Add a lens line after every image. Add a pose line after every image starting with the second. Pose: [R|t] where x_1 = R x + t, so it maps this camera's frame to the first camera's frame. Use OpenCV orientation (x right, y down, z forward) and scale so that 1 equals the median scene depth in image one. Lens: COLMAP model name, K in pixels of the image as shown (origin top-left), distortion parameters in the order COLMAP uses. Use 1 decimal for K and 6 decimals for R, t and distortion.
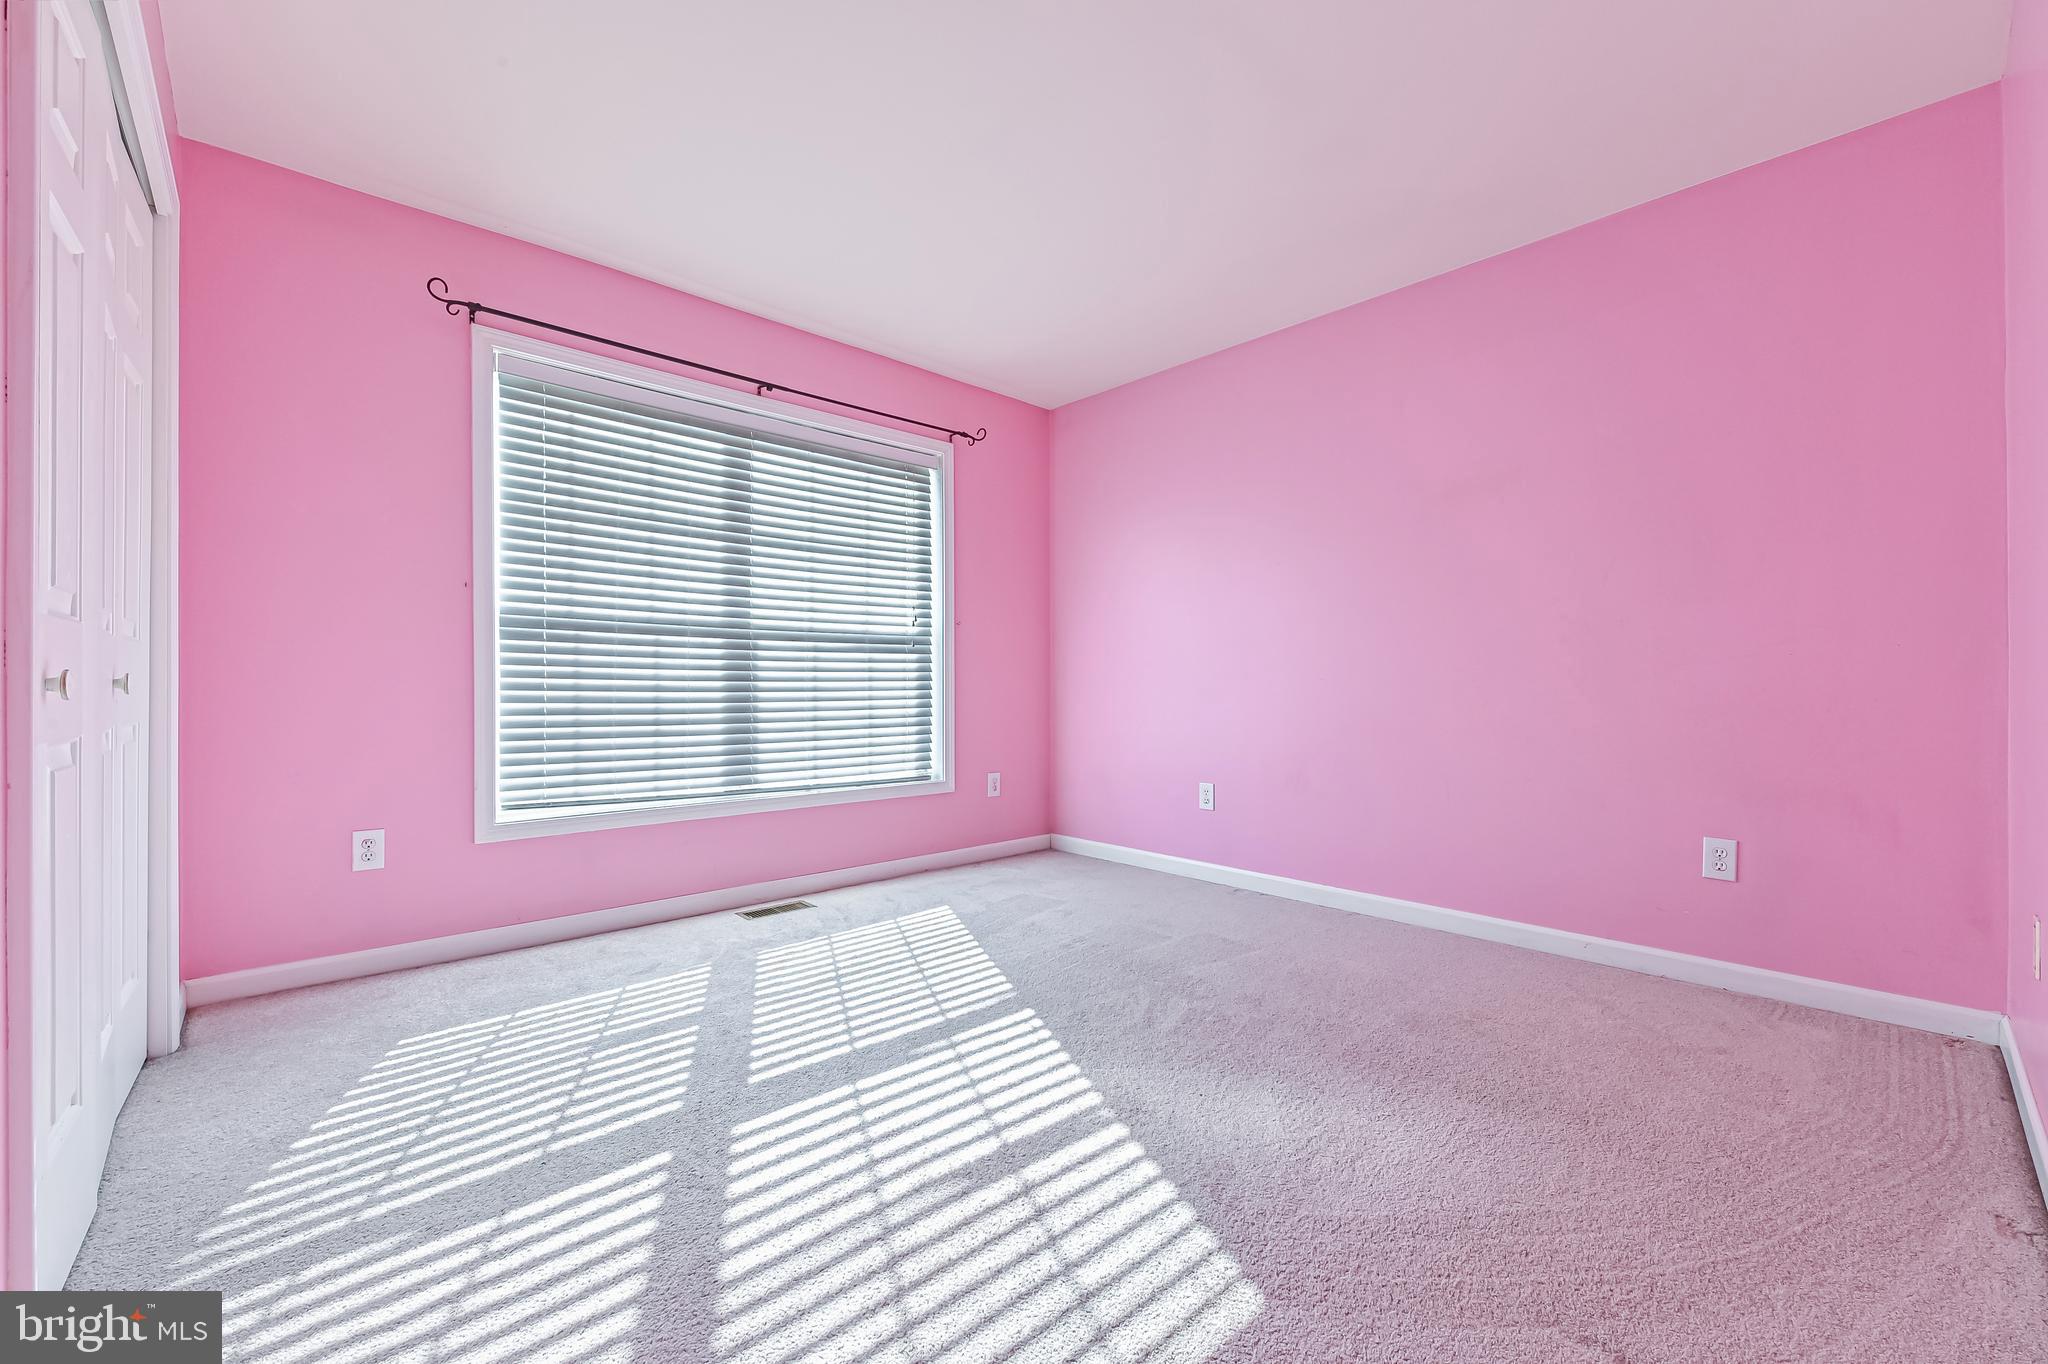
lens RADIAL K [[814.6, 0, 1019.3], [0, 814.6, 681.1], [0, 0, 1]] dist [-0.006818, -0.001001]
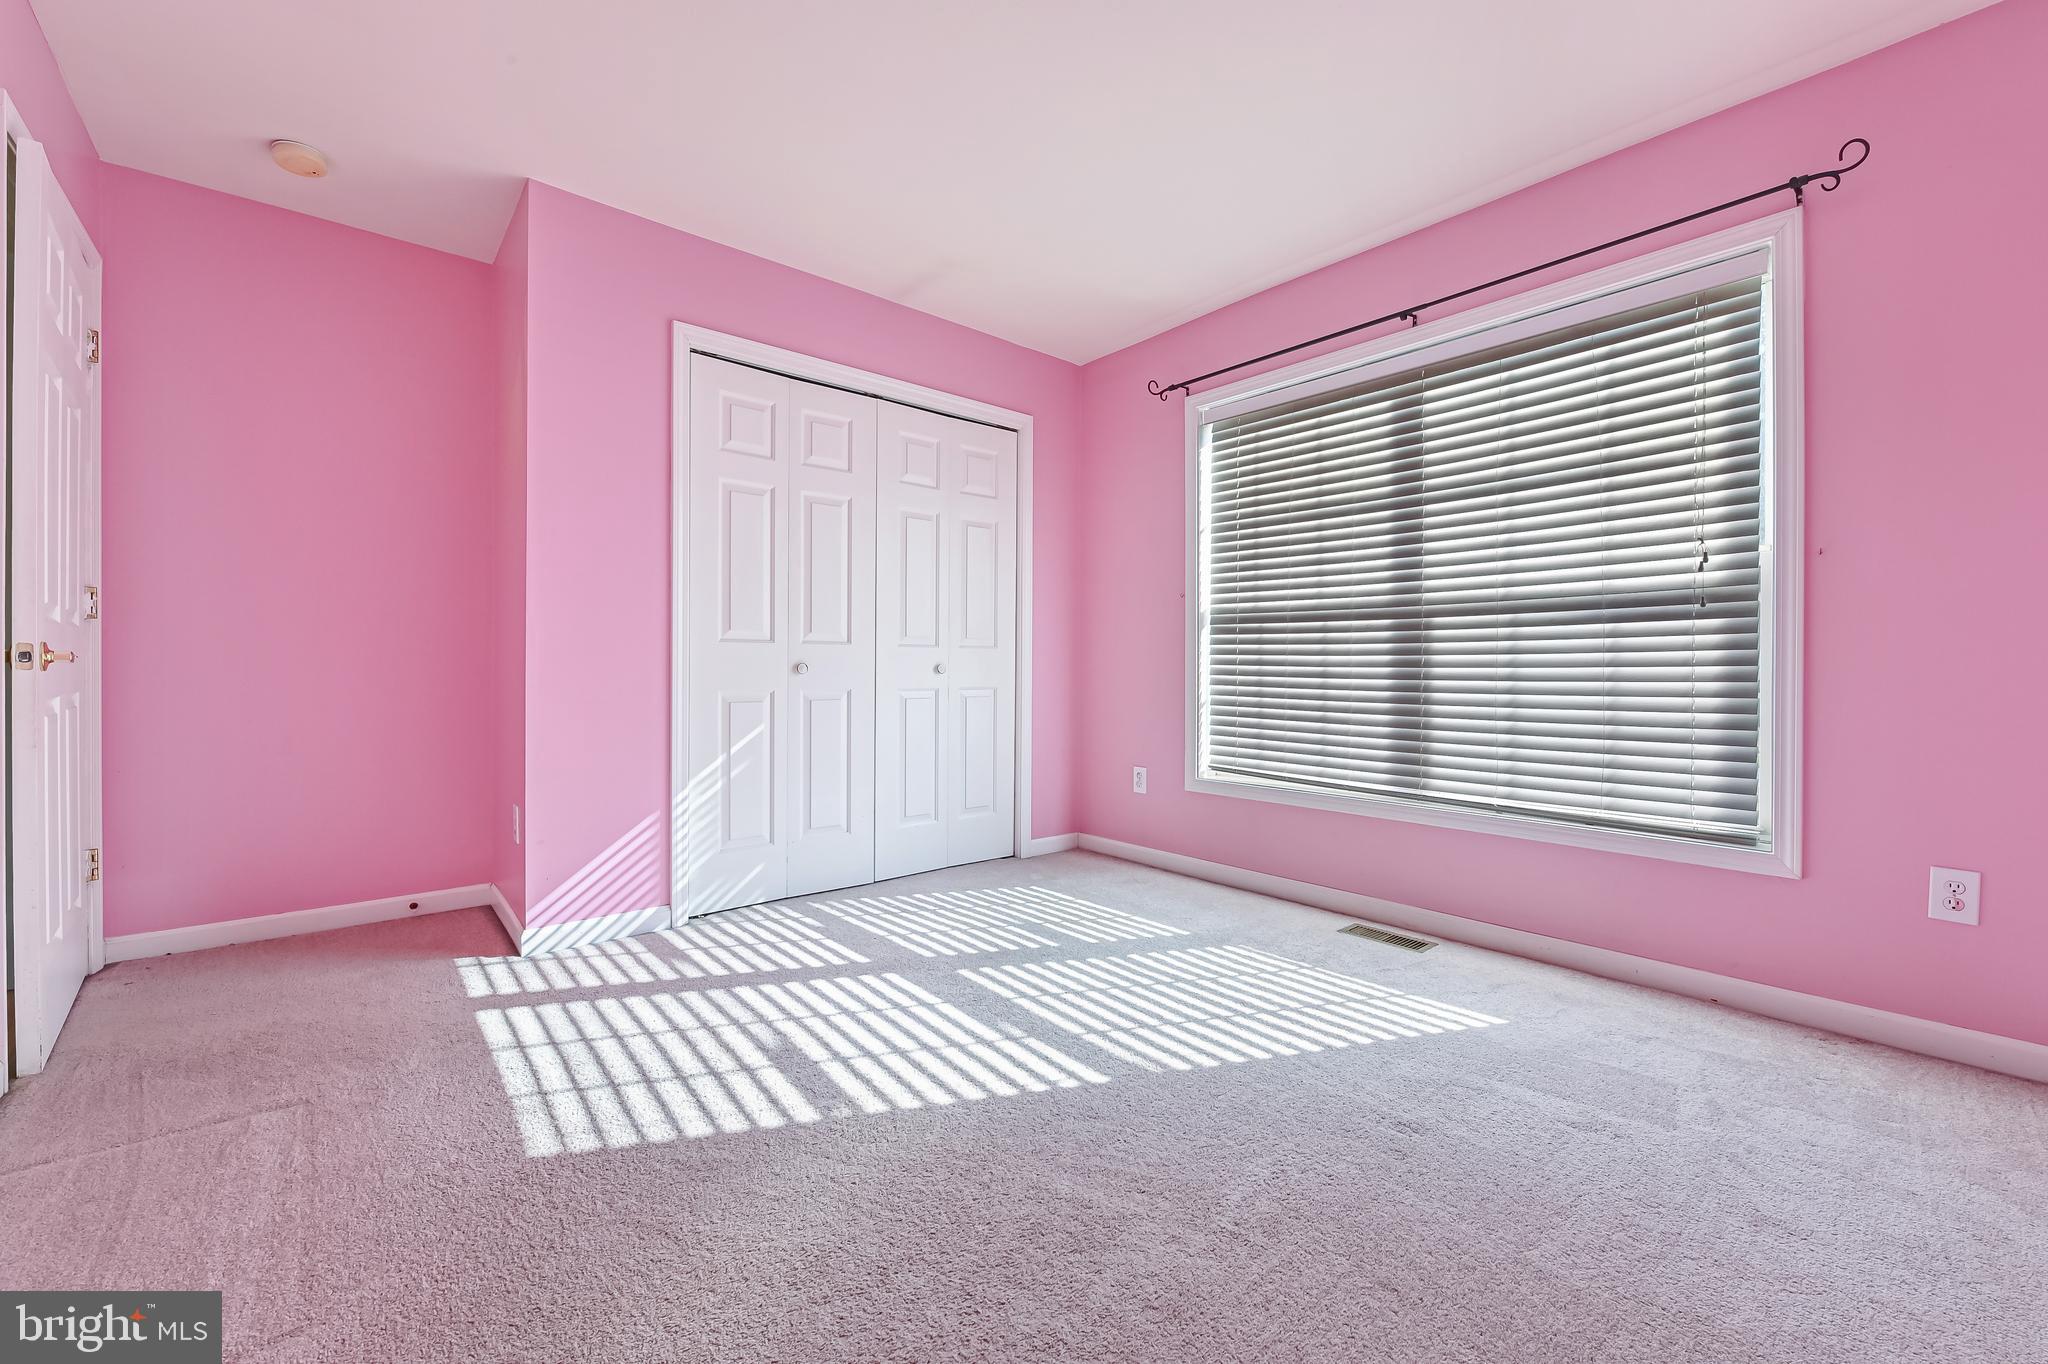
lens RADIAL K [[814.6, 0, 1031.6], [0, 814.6, 675.2], [0, 0, 1]] dist [-0.006818, -0.001001]
pose [[-0.031067, 0.006449, -0.999497, 0.744653], [-0.000338, 0.999979, 0.006463, 0.004441], [0.999517, 0.000538, -0.031064, 0.881376]]
